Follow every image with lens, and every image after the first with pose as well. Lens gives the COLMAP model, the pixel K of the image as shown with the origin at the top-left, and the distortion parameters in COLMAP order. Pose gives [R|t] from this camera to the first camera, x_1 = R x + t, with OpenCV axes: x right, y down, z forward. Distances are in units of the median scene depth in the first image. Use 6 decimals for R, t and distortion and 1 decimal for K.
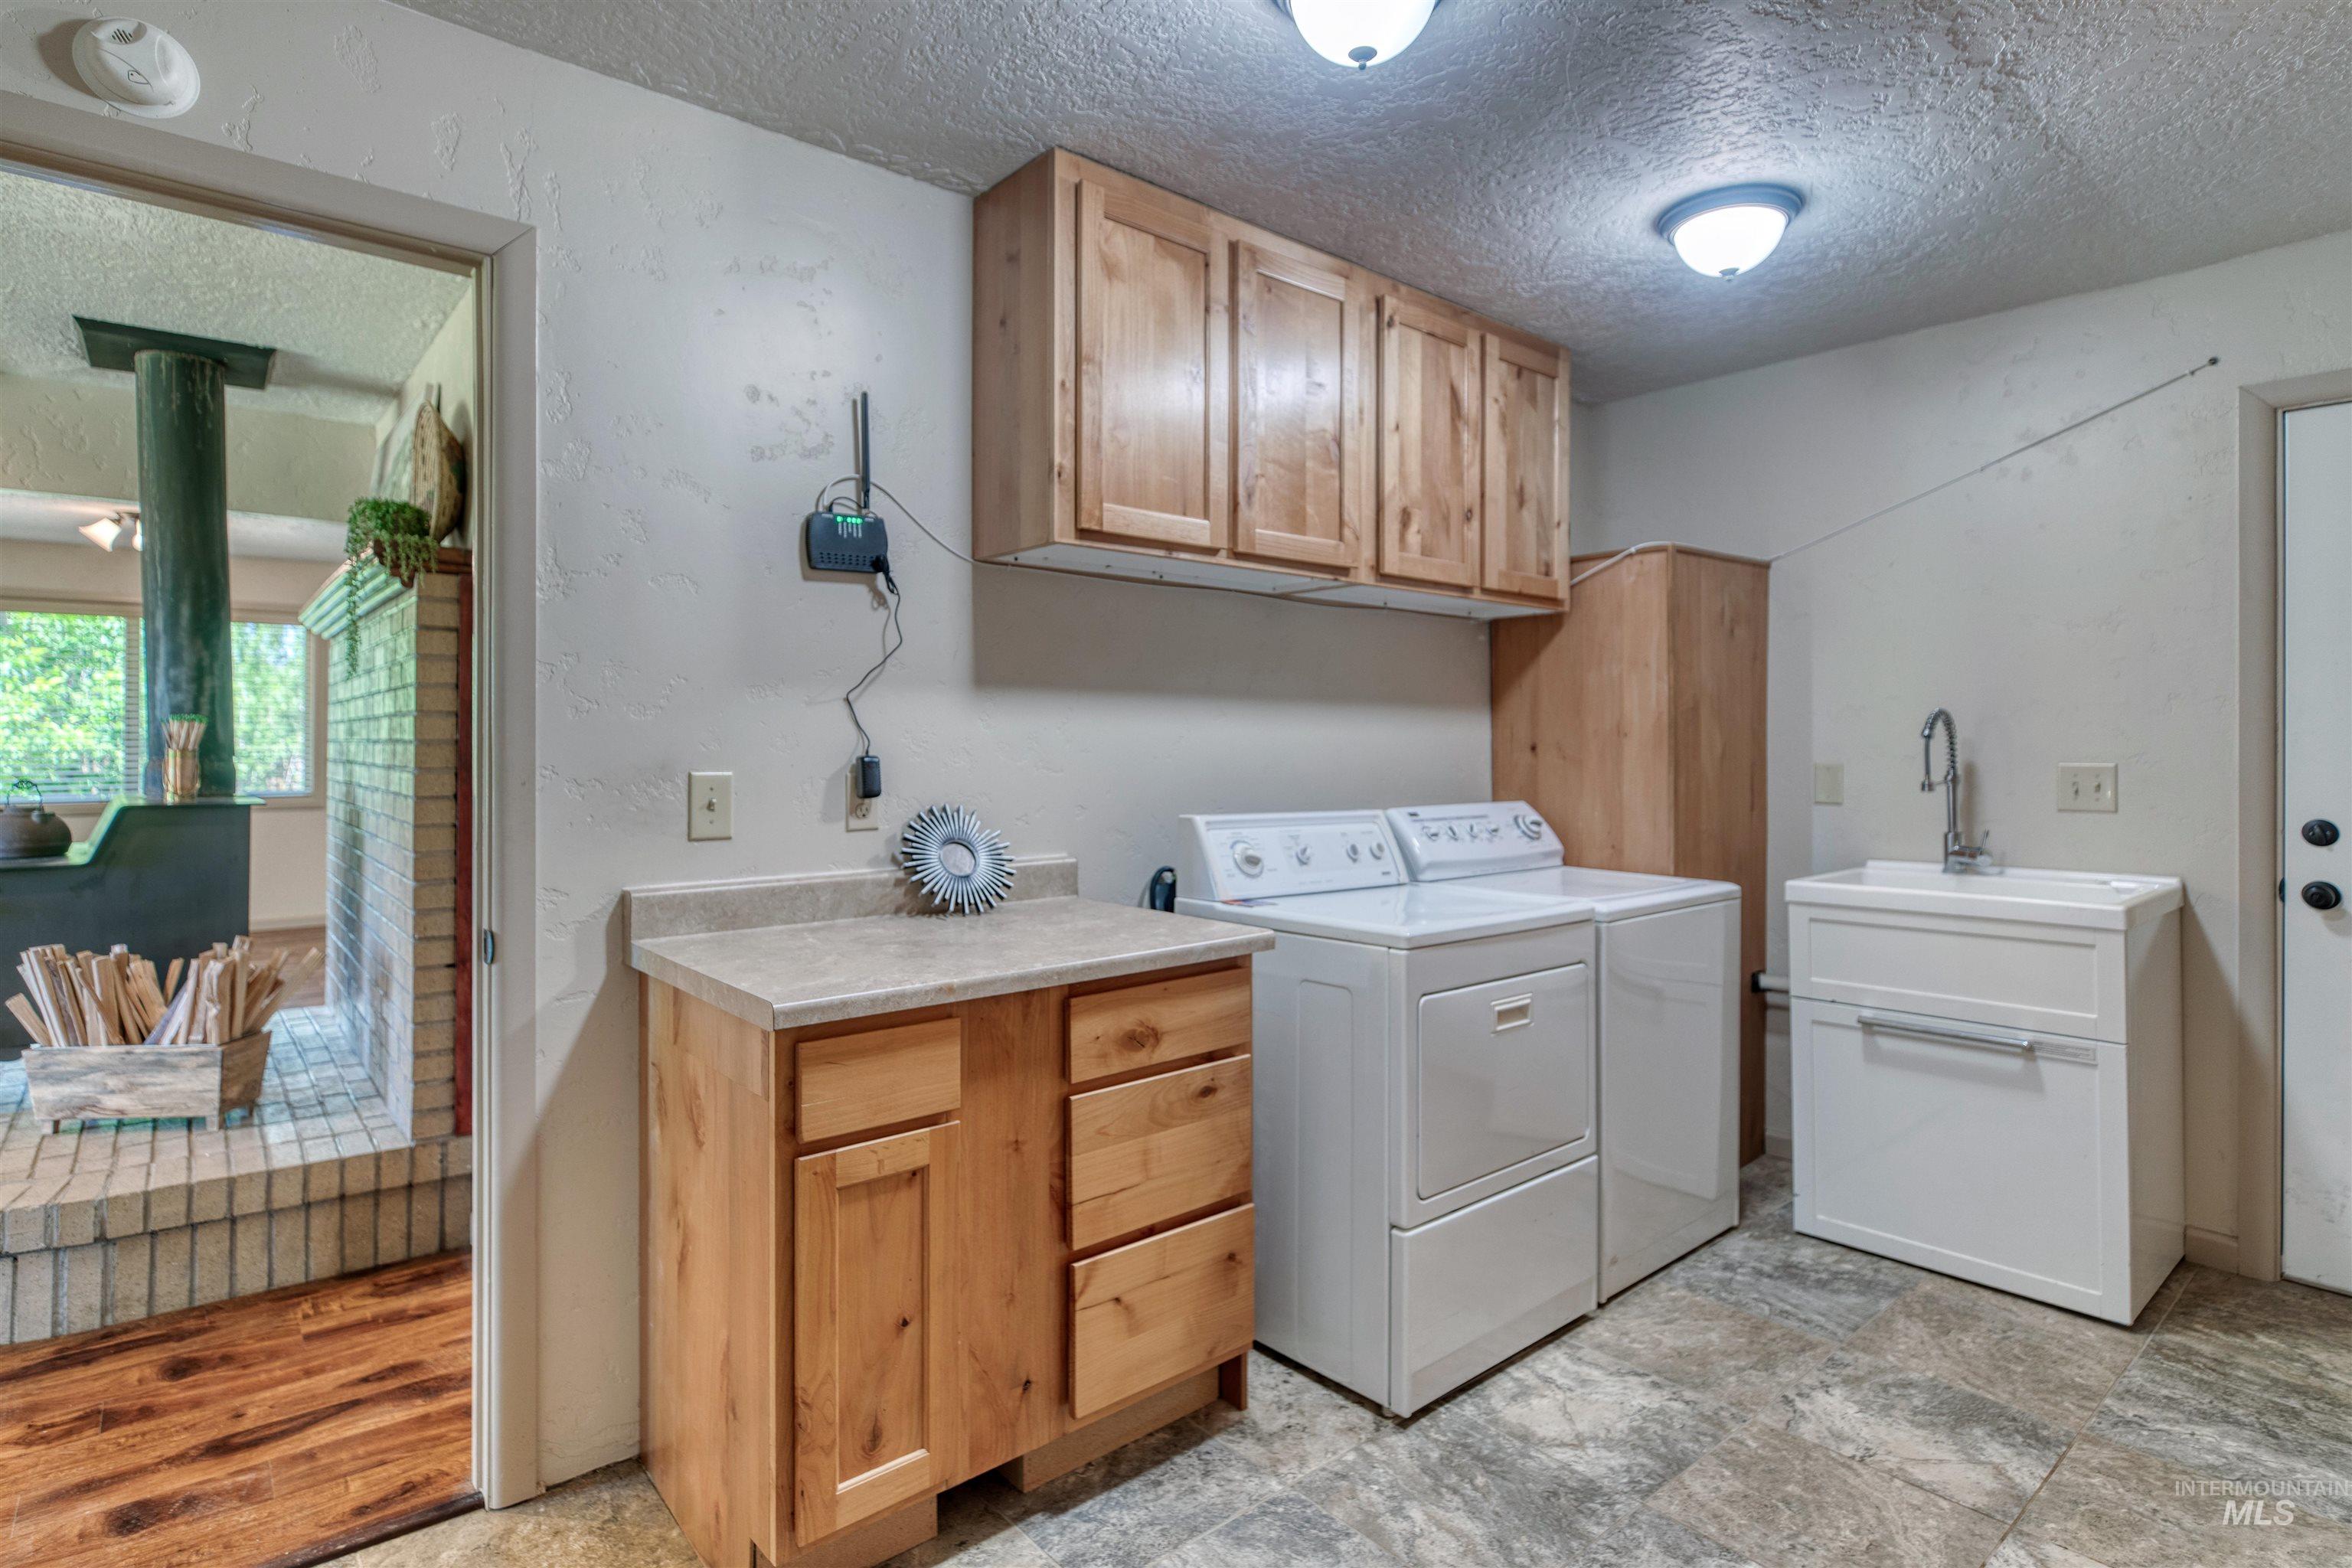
lens RADIAL K [[1200.0, 0, 1172.8], [0, 1200.0, 753.5], [0, 0, 1]] dist [-0.000789, -0.000562]
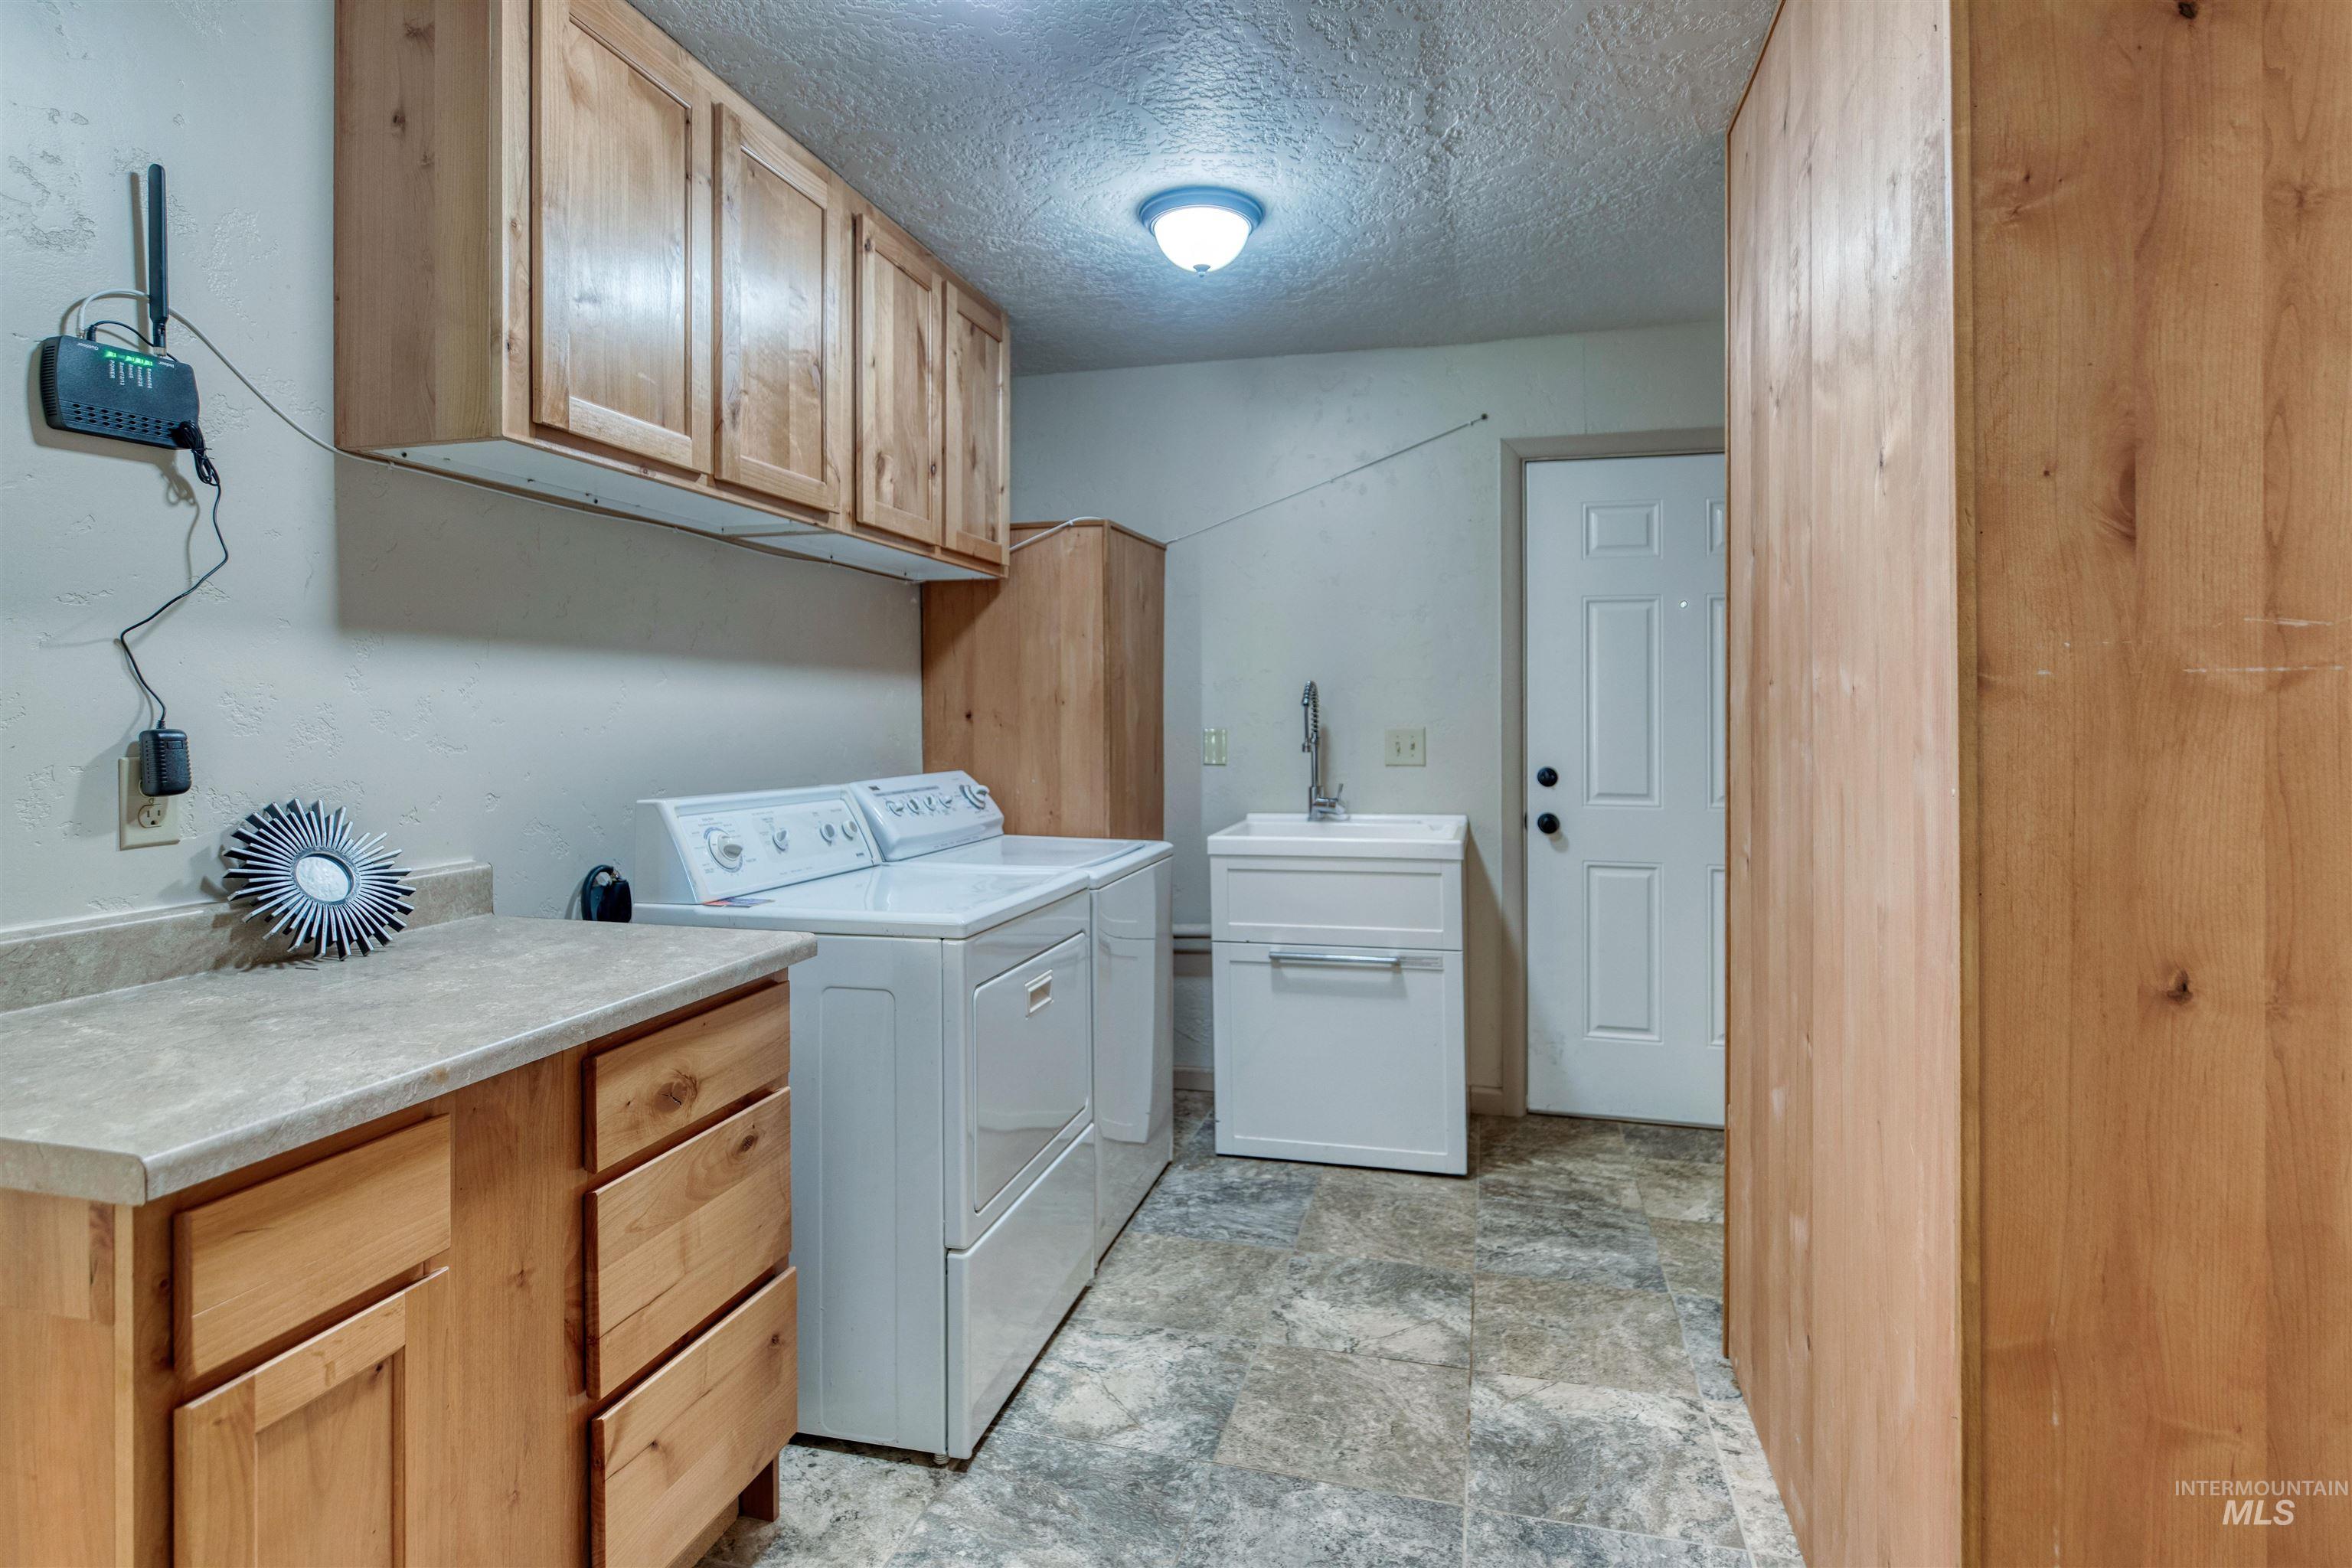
lens RADIAL K [[1186.6, 0, 1178.8], [0, 1186.6, 716.4], [0, 0, 1]] dist [-0.000807, 0.001113]
pose [[0.819875, -0.002686, 0.572536, -0.165492], [0.005273, 0.999982, -0.002860, -0.000523], [-0.572518, 0.005364, 0.819875, 0.158120]]
